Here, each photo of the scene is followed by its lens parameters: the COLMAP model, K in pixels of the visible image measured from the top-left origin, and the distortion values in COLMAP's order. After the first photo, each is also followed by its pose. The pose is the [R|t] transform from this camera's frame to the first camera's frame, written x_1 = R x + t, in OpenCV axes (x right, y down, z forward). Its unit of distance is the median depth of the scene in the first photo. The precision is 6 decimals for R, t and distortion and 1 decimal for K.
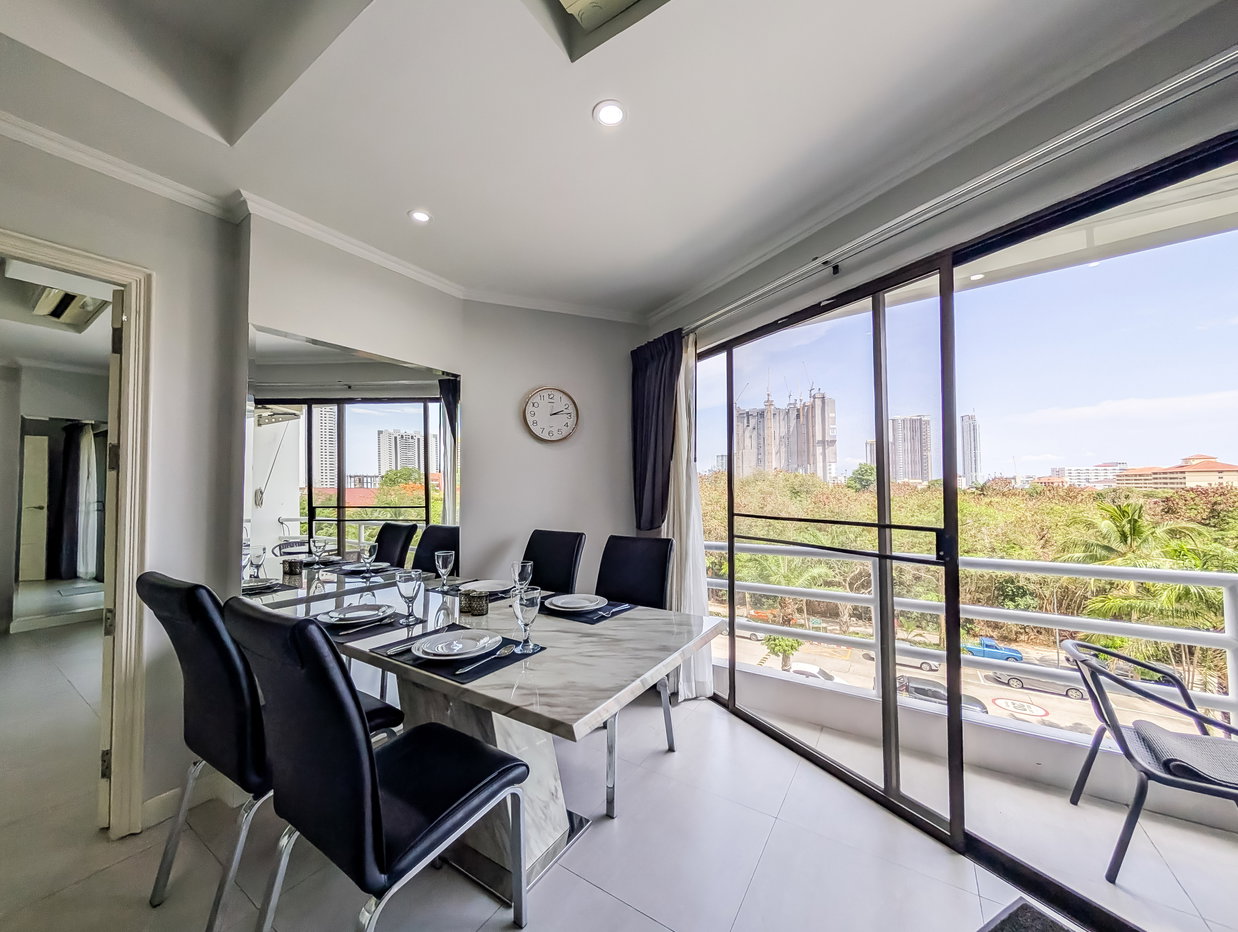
lens RADIAL K [[450.7, 0, 625.5], [0, 450.7, 474.6], [0, 0, 1]] dist [-0.000023, -0.000070]
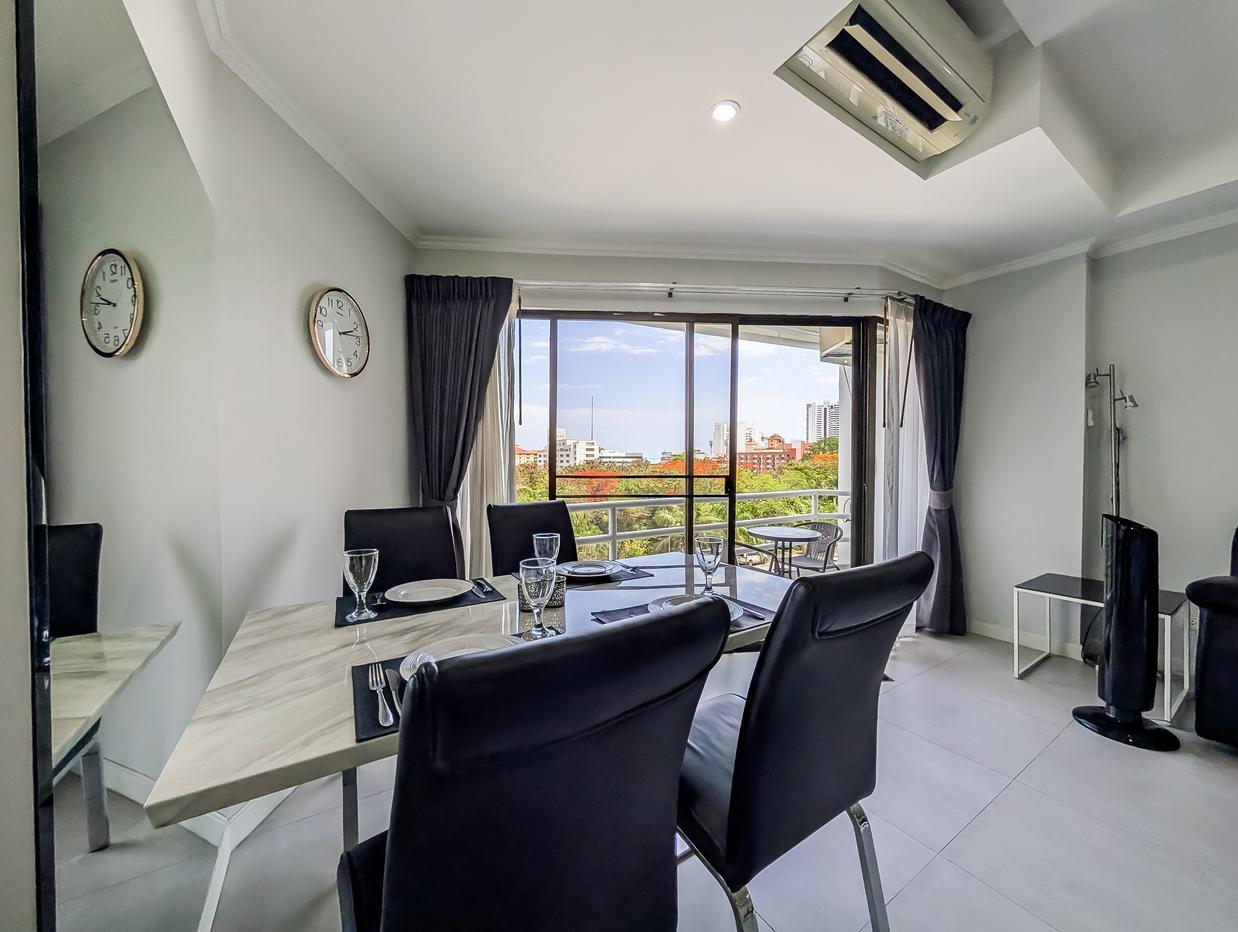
lens RADIAL K [[448.8, 0, 623.5], [0, 448.8, 468.5], [0, 0, 1]] dist [0.001004, 0.000017]
pose [[0.433037, -0.013150, 0.901280, -0.717190], [-0.029216, 0.999163, 0.028616, 0.038703], [-0.900902, -0.038723, 0.432291, 0.434781]]
